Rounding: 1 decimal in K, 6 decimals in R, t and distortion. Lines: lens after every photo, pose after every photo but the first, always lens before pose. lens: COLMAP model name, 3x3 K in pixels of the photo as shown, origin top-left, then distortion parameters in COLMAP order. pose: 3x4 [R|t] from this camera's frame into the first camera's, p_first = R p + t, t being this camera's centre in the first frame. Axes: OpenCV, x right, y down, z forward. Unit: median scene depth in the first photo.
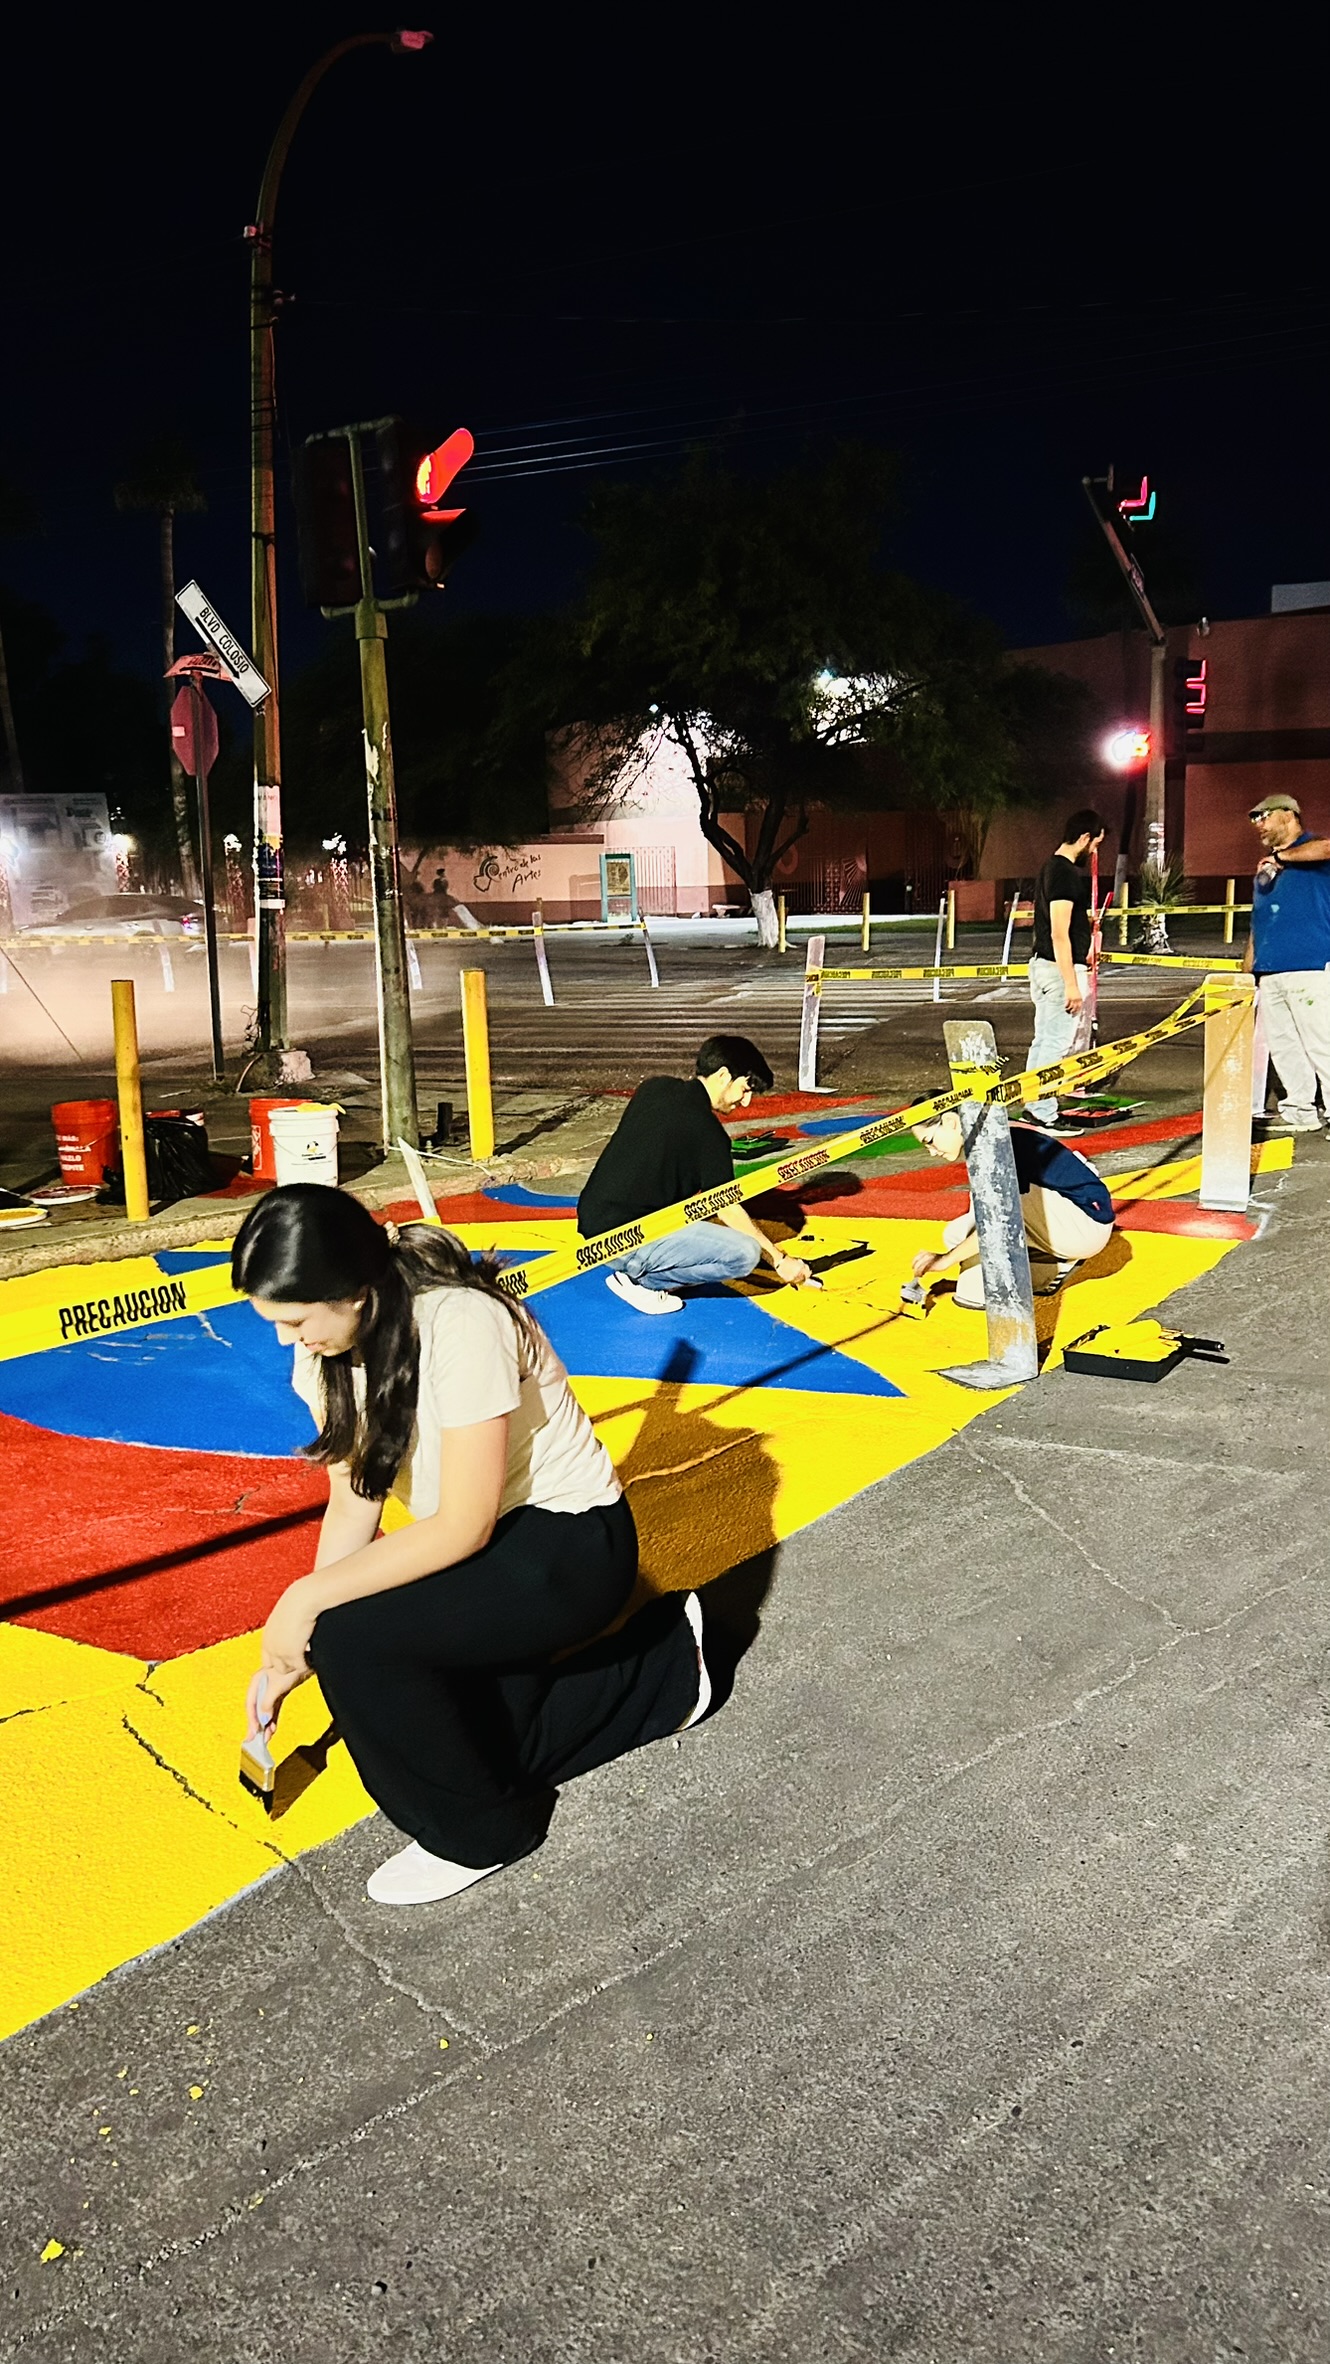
lens RADIAL K [[1667.2, 0, 665.0], [0, 1667.2, 1182.0], [0, 0, 1]] dist [-0.002066, -0.000495]
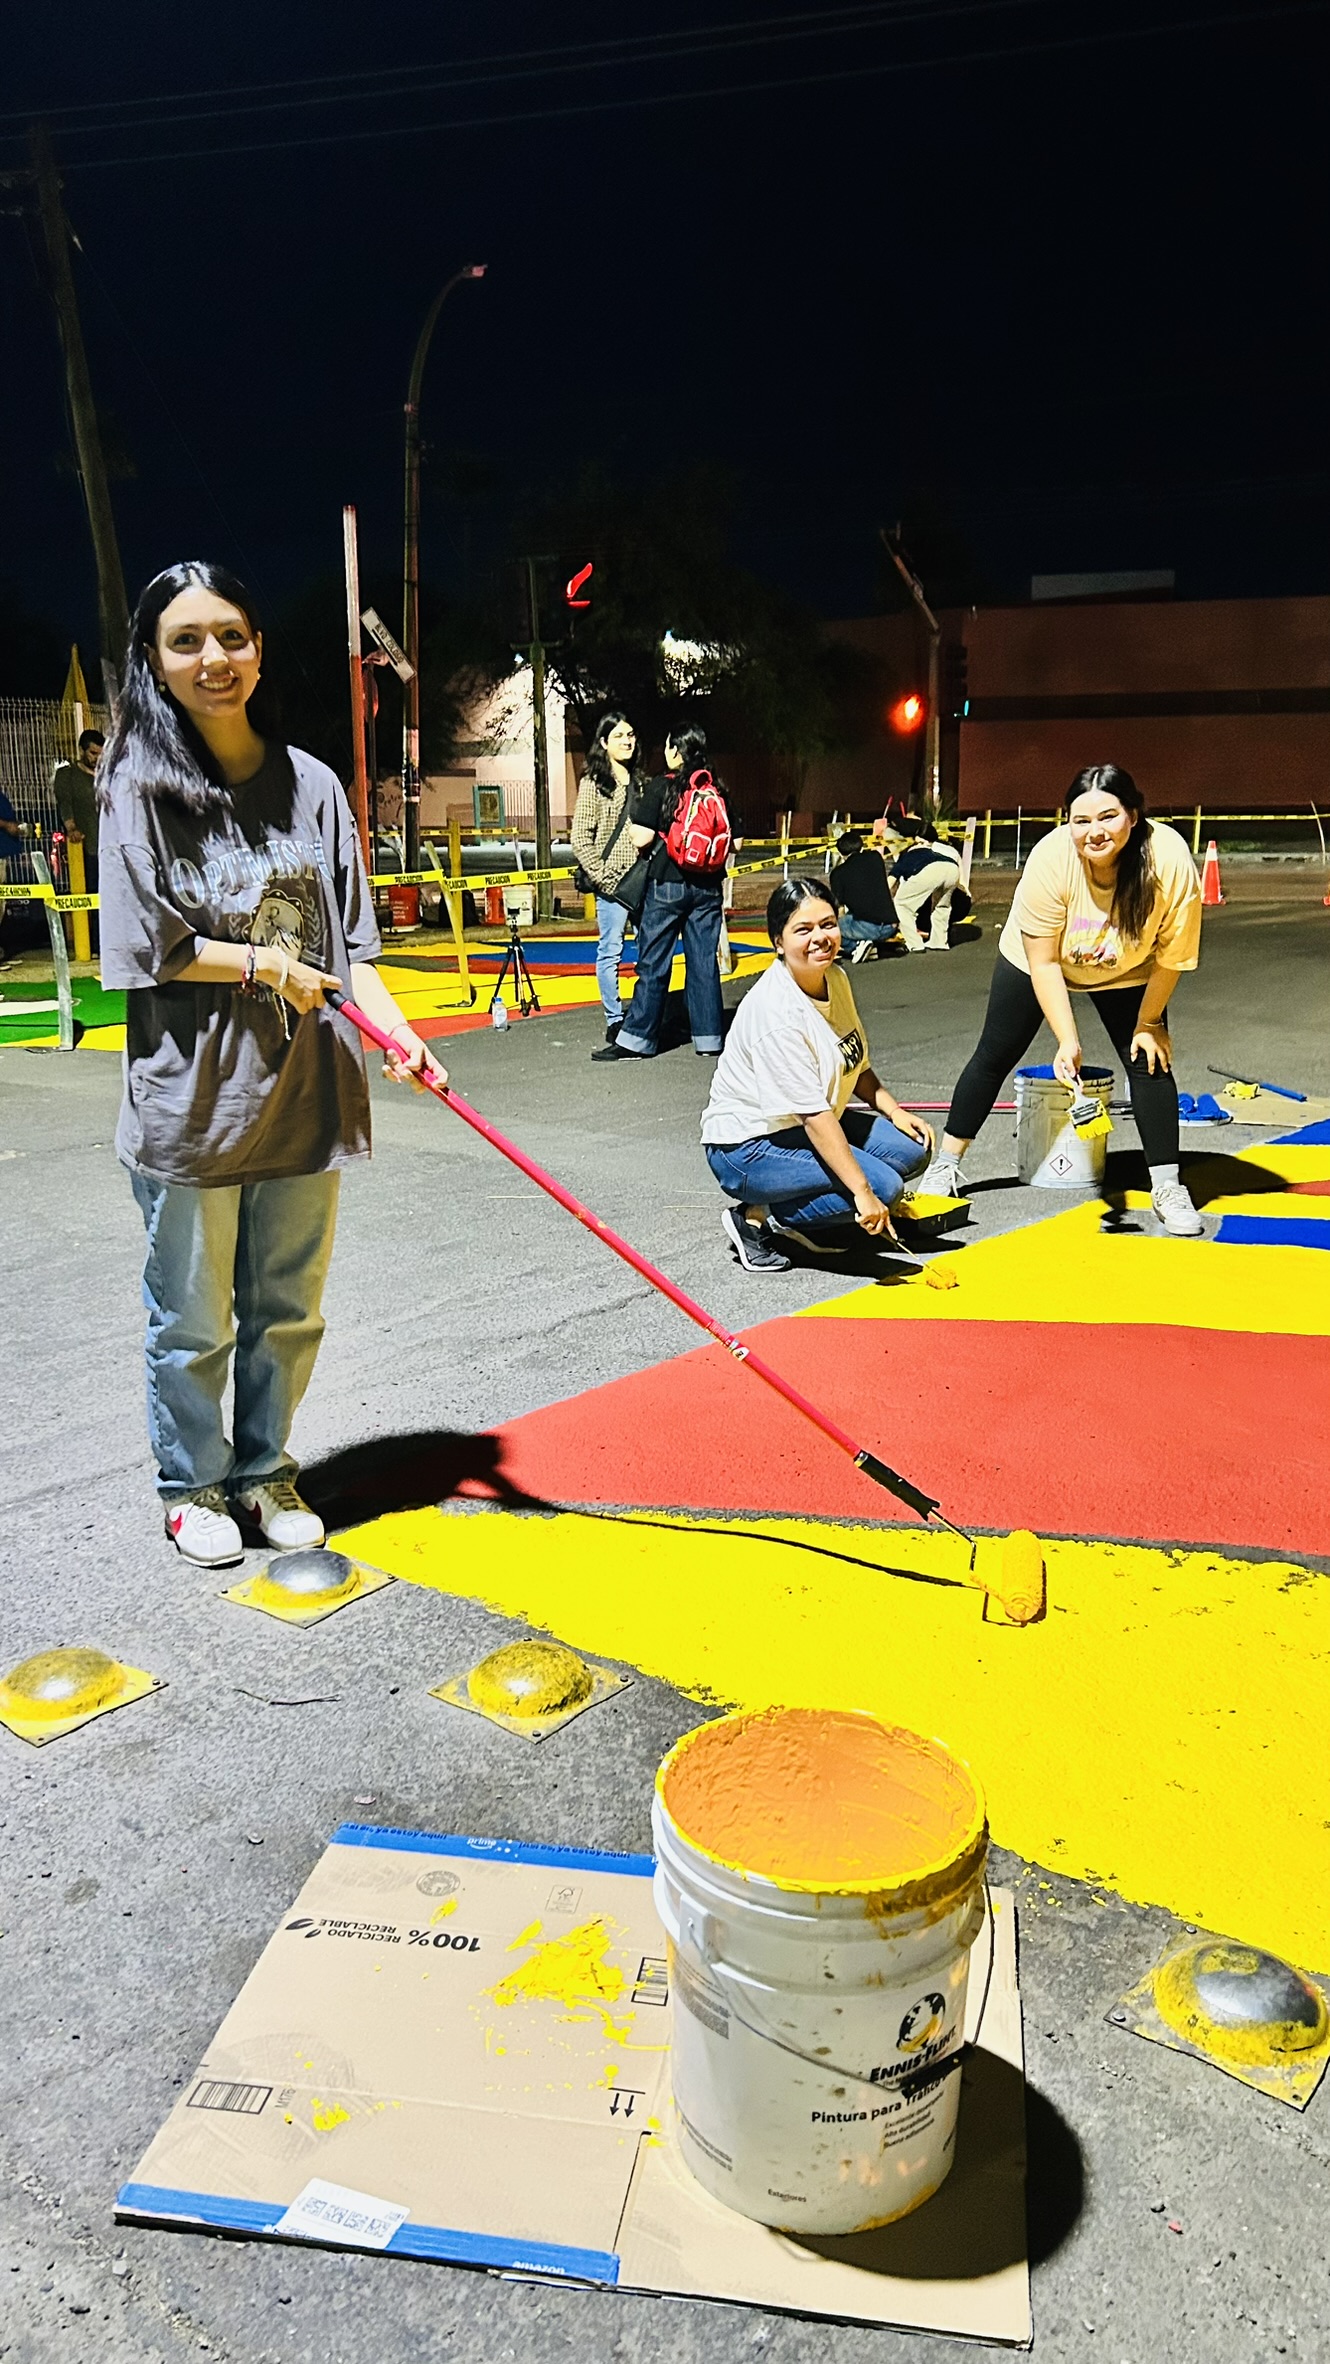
lens RADIAL K [[1796.4, 0, 665.0], [0, 1796.4, 1182.0], [0, 0, 1]] dist [0.043626, -0.075318]
pose [[0.992544, -0.007289, 0.121667, -0.097022], [0.005436, 0.999864, 0.015556, 0.092774], [-0.121764, -0.014779, 0.992449, -0.405692]]
